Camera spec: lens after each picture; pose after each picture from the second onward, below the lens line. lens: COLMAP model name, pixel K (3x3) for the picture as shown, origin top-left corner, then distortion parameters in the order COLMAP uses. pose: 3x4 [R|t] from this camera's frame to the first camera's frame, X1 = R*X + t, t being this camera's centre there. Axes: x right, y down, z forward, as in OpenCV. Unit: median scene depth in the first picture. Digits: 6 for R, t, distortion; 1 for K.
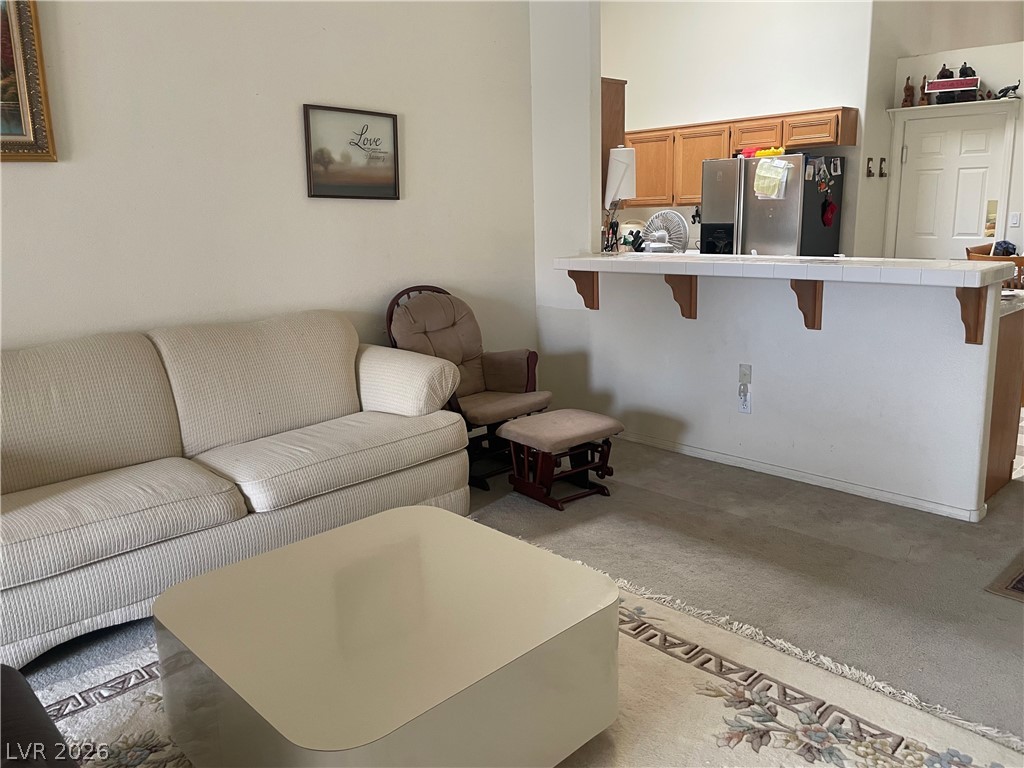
lens RADIAL K [[782.8, 0, 515.2], [0, 782.8, 372.9], [0, 0, 1]] dist [0.093797, -0.132360]
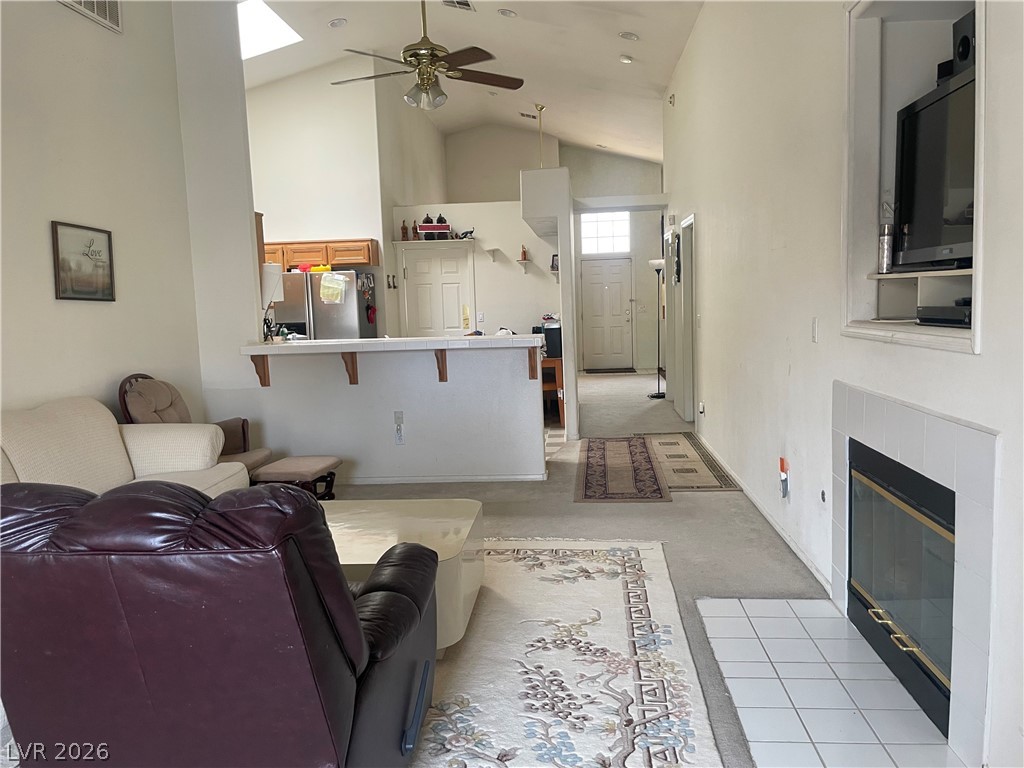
lens RADIAL K [[782.8, 0, 515.2], [0, 782.8, 372.9], [0, 0, 1]] dist [0.093797, -0.132360]
pose [[0.754317, -0.061995, 0.653577, -0.480453], [0.149176, 0.985676, -0.078672, 0.064648], [-0.639337, 0.156841, 0.752761, -0.244322]]
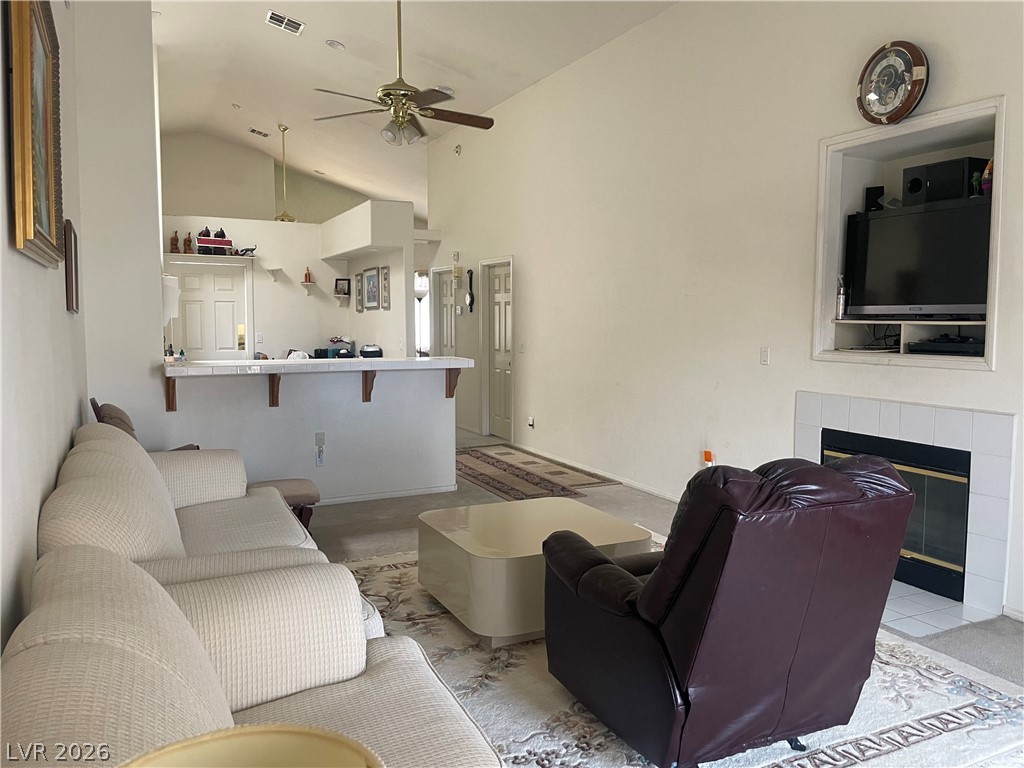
lens RADIAL K [[788.4, 0, 521.0], [0, 788.4, 367.3], [0, 0, 1]] dist [0.083584, -0.149967]
pose [[0.303652, -0.033524, 0.952193, -0.952392], [0.184032, 0.982625, -0.024092, -0.025083], [-0.934841, 0.182550, 0.304545, 0.179168]]
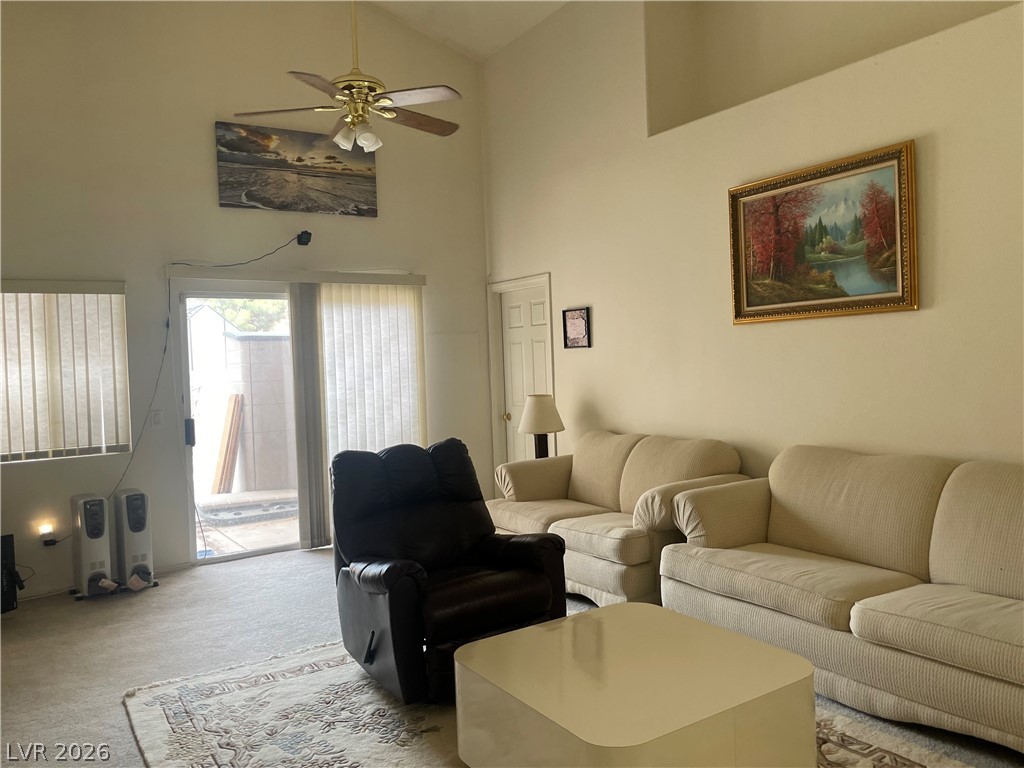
lens RADIAL K [[782.8, 0, 515.2], [0, 782.8, 372.9], [0, 0, 1]] dist [0.093797, -0.132360]
pose [[-0.193136, 0.051733, -0.979807, 0.546674], [-0.162210, 0.983184, 0.083885, -0.127986], [0.967671, 0.175136, -0.181497, 0.473724]]
